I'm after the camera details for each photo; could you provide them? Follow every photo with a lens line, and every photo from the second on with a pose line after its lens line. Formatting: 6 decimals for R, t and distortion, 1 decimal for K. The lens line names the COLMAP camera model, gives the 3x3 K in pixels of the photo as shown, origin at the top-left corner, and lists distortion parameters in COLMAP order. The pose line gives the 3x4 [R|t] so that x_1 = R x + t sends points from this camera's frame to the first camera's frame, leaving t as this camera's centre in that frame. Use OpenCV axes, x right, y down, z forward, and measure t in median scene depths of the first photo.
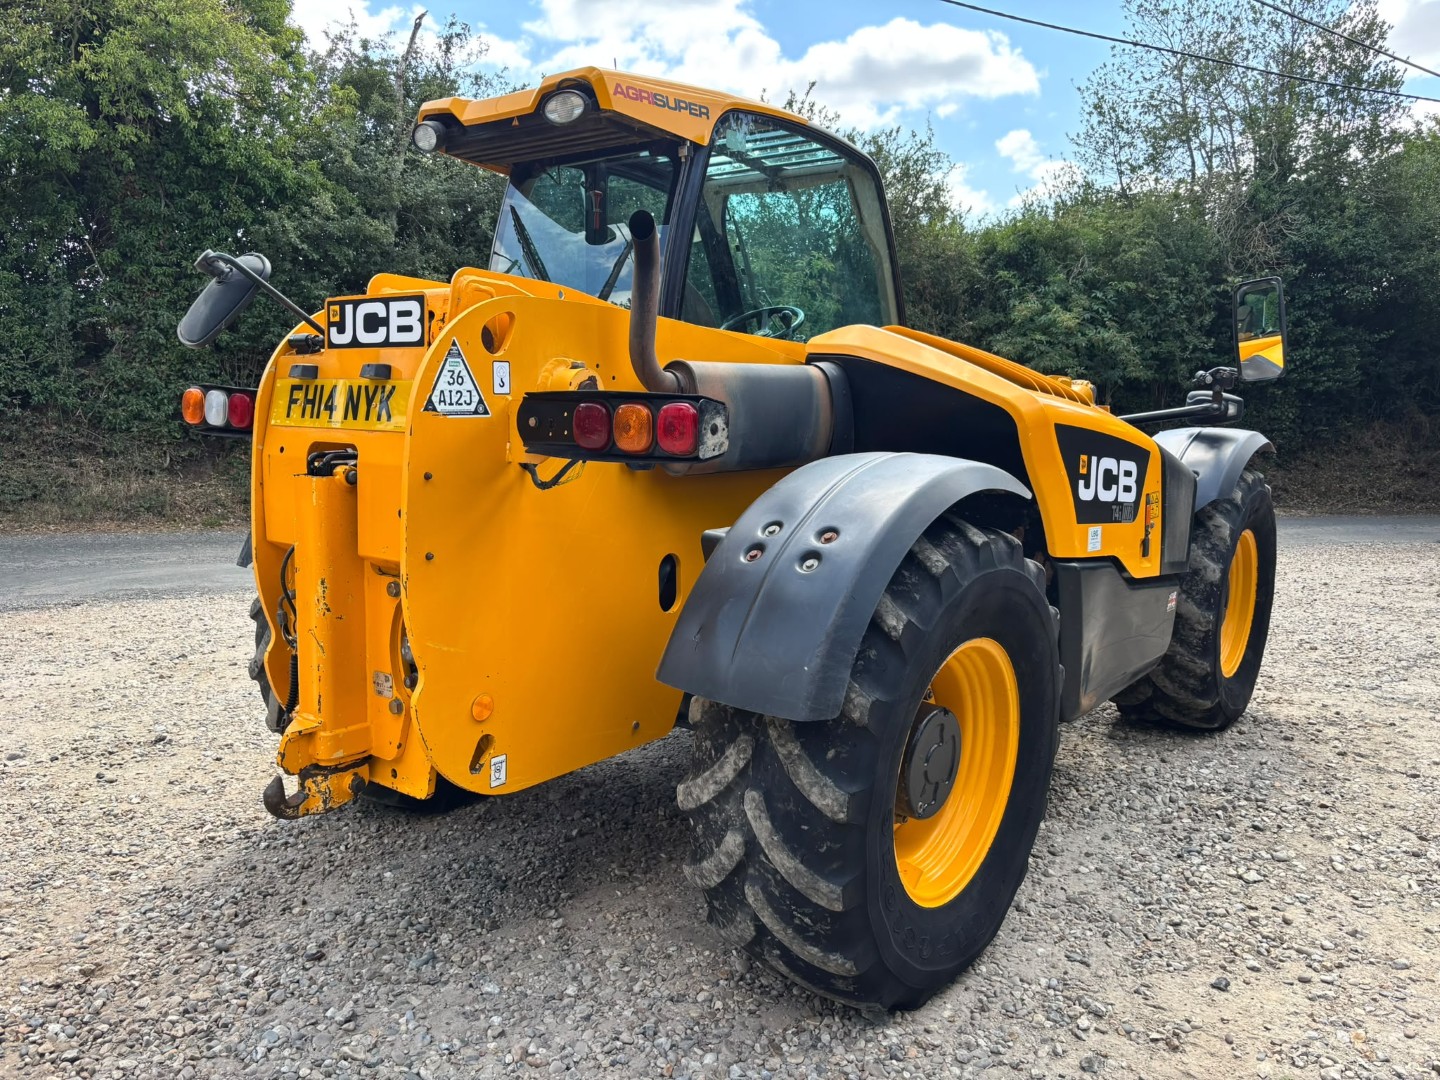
lens RADIAL K [[1047.0, 0, 748.0], [0, 1047.0, 477.1], [0, 0, 1]] dist [0.035627, -0.042235]
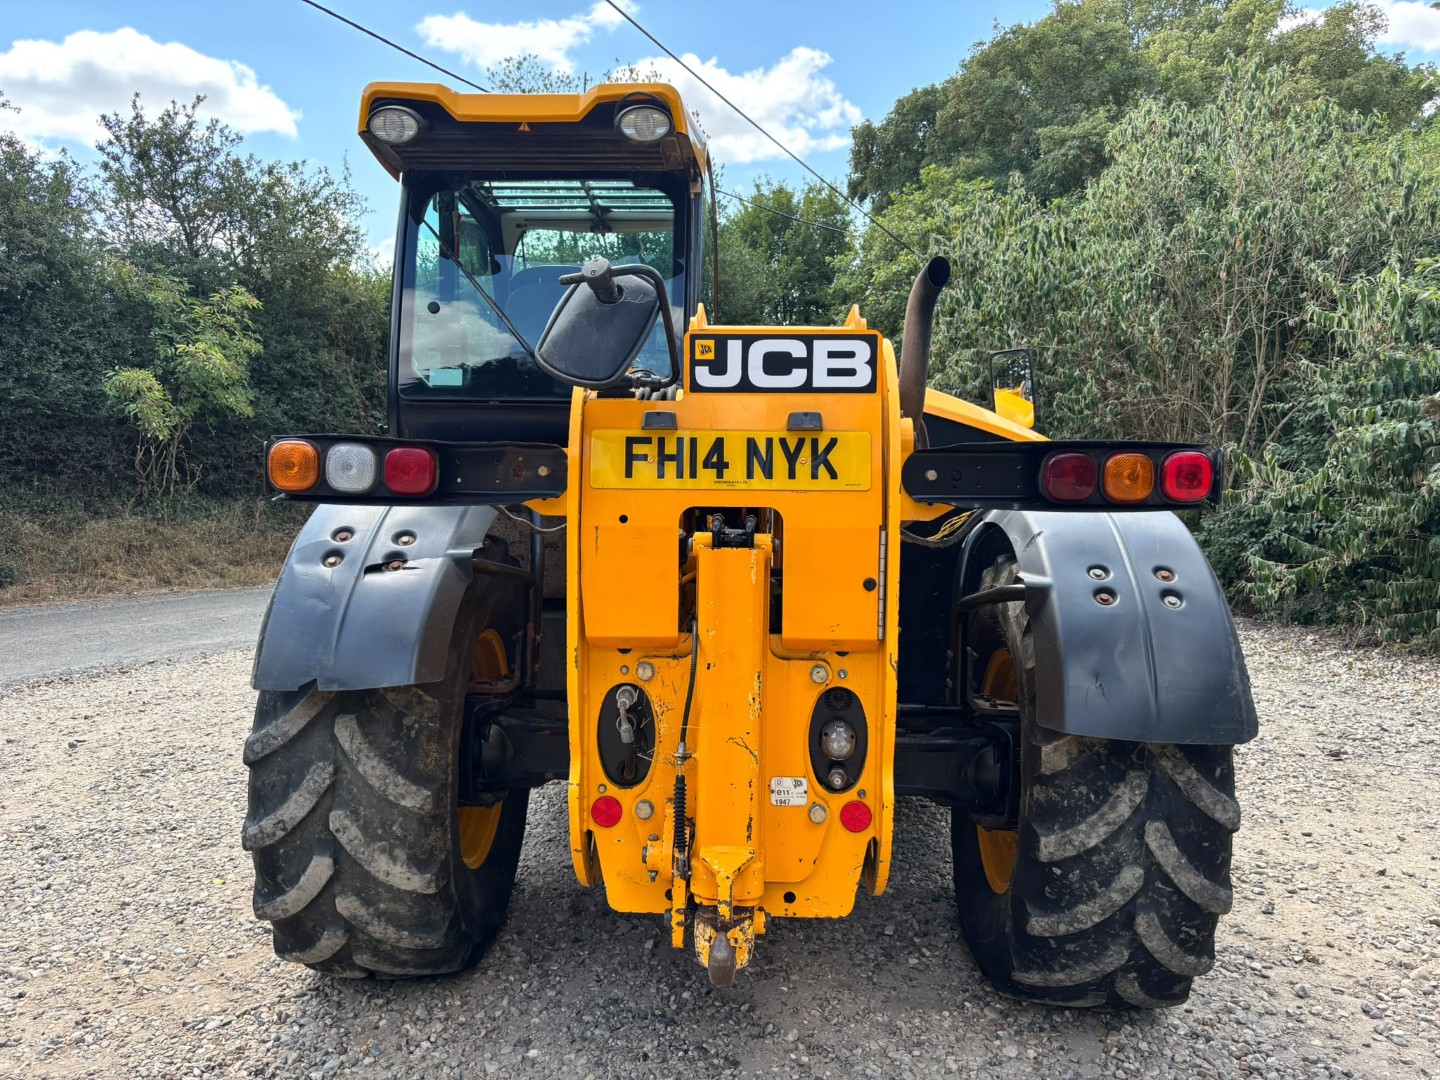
lens RADIAL K [[1047.7, 0, 713.4], [0, 1047.7, 500.2], [0, 0, 1]] dist [0.034989, -0.043580]
pose [[0.830234, -0.034547, 0.556344, -0.875857], [0.048718, 0.998755, -0.010684, -0.030679], [-0.555282, 0.035974, 0.830884, 0.334975]]
